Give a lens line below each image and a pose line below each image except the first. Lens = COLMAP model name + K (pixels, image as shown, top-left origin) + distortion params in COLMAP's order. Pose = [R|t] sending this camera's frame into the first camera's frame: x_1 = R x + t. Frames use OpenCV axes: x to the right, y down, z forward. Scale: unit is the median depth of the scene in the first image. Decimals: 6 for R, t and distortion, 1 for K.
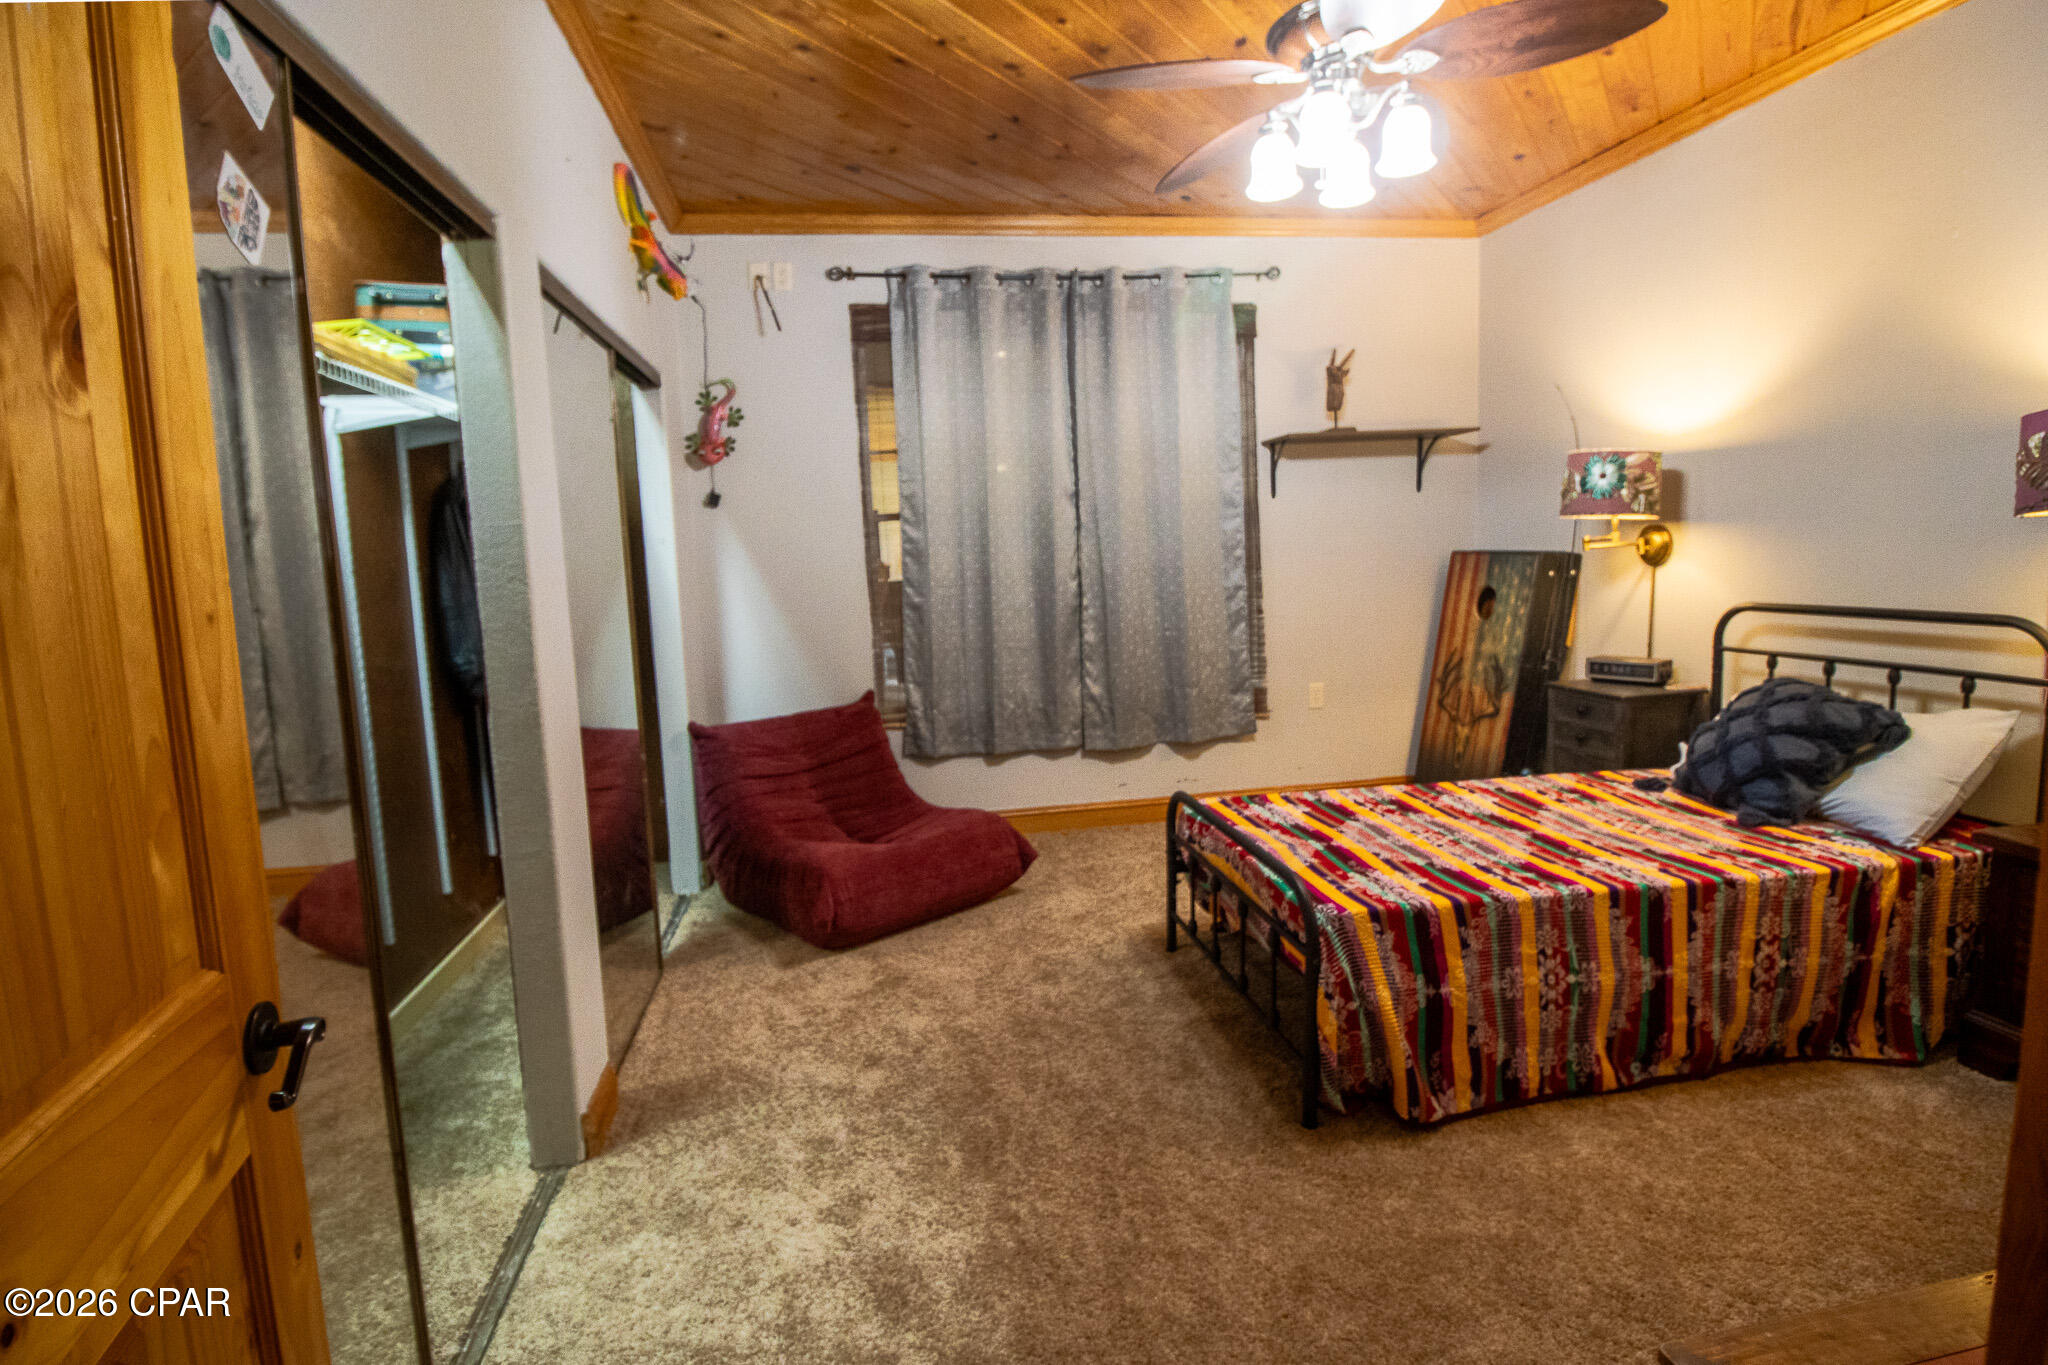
lens RADIAL K [[947.3, 0, 1017.6], [0, 947.3, 659.9], [0, 0, 1]] dist [0.001576, -0.015387]
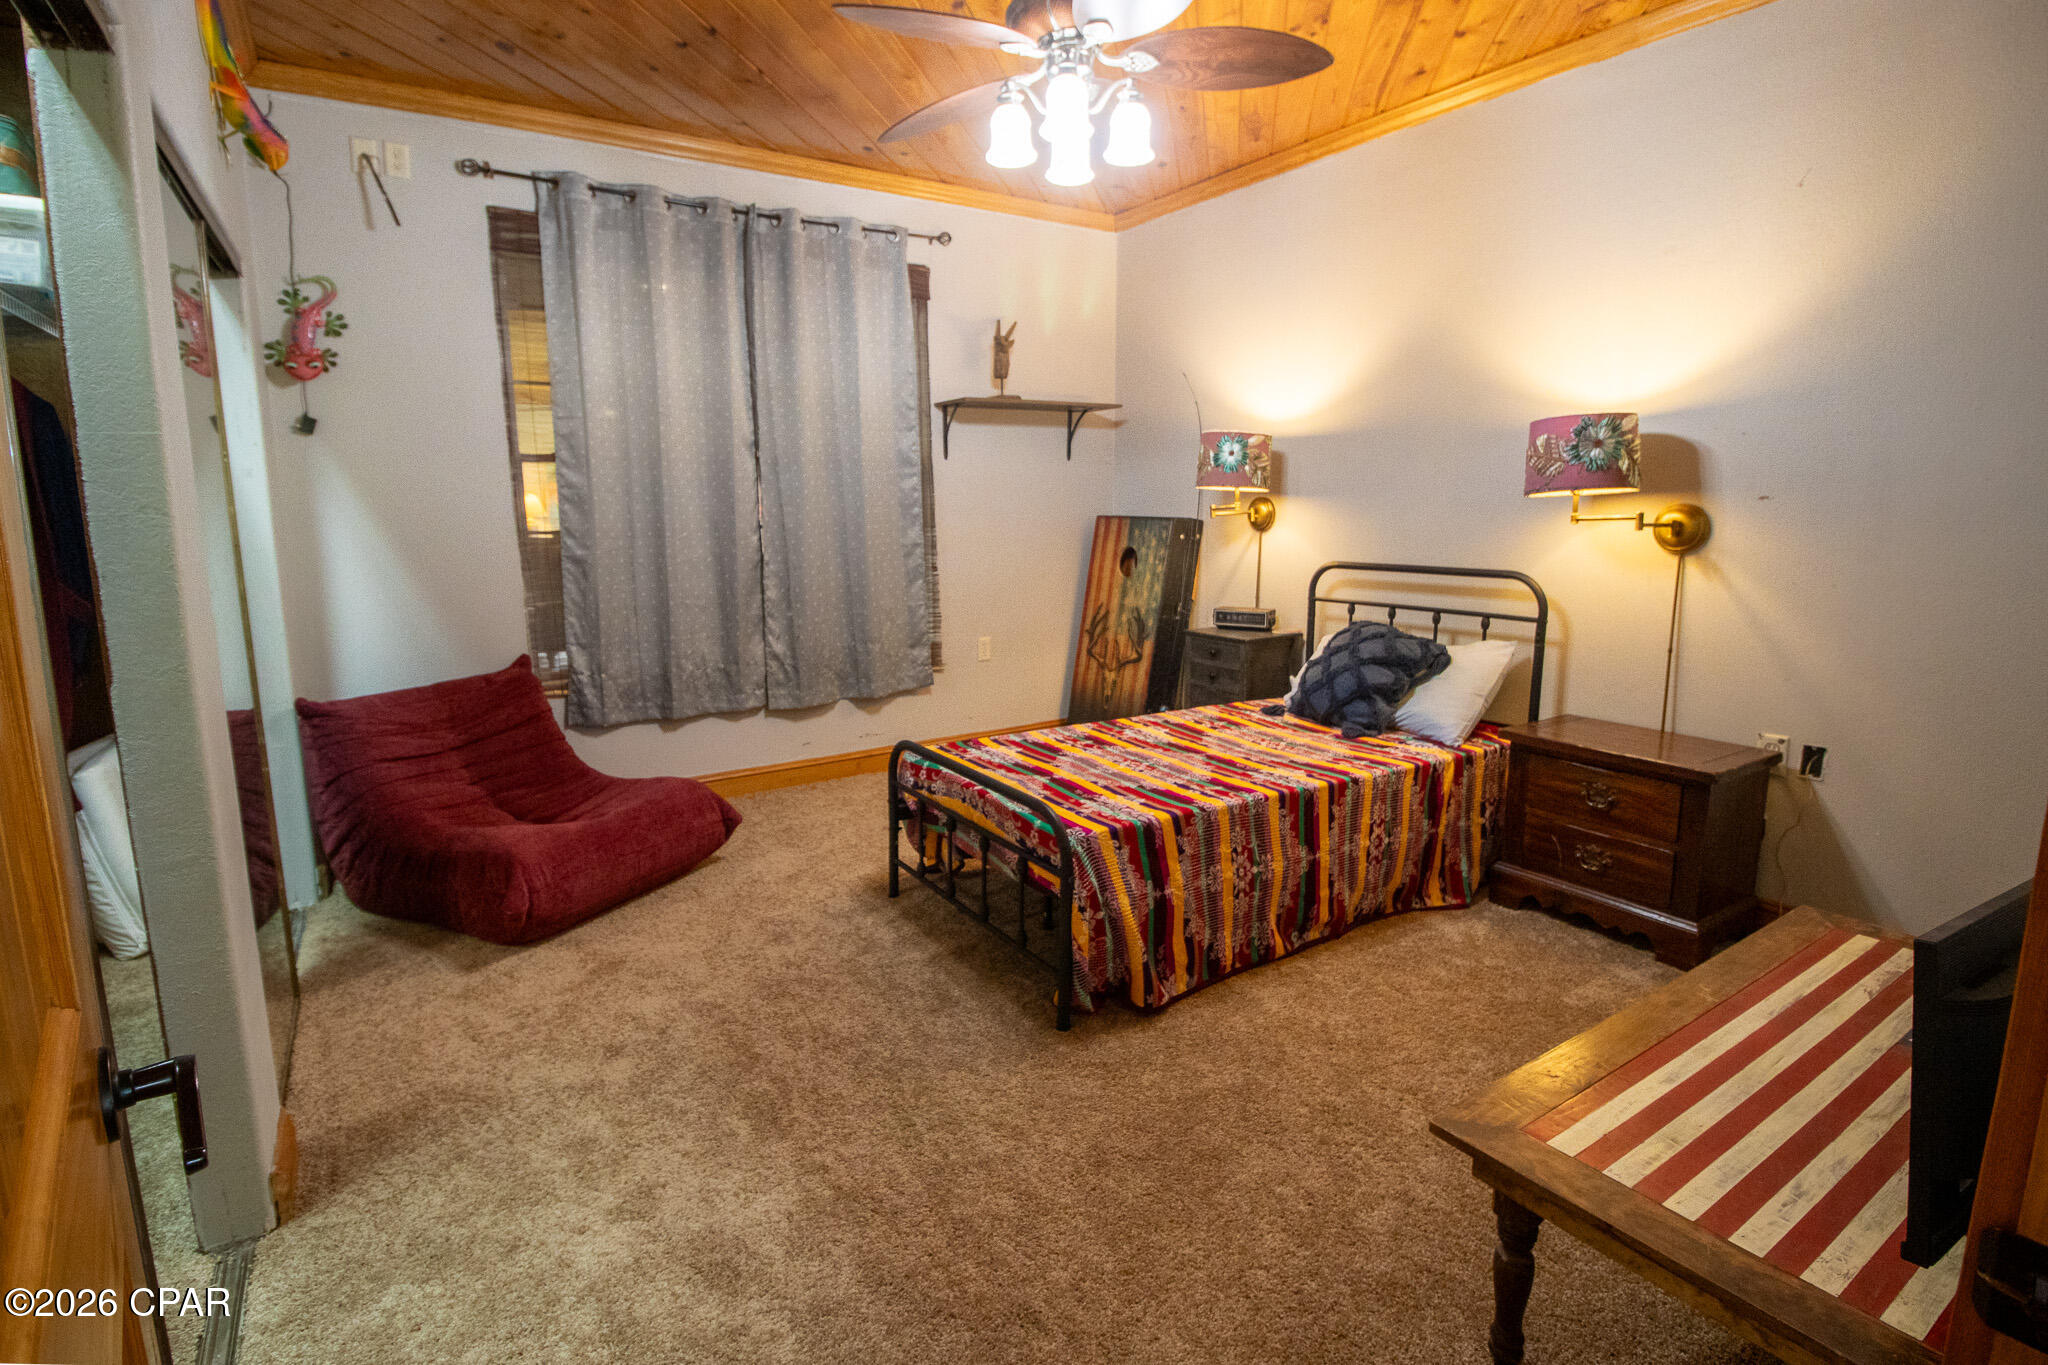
lens RADIAL K [[947.3, 0, 1017.6], [0, 947.3, 659.9], [0, 0, 1]] dist [0.001576, -0.015387]
pose [[0.918433, -0.031051, 0.394357, -0.120547], [0.015727, 0.998993, 0.042031, 0.010840], [-0.395265, -0.032401, 0.917996, 0.014223]]
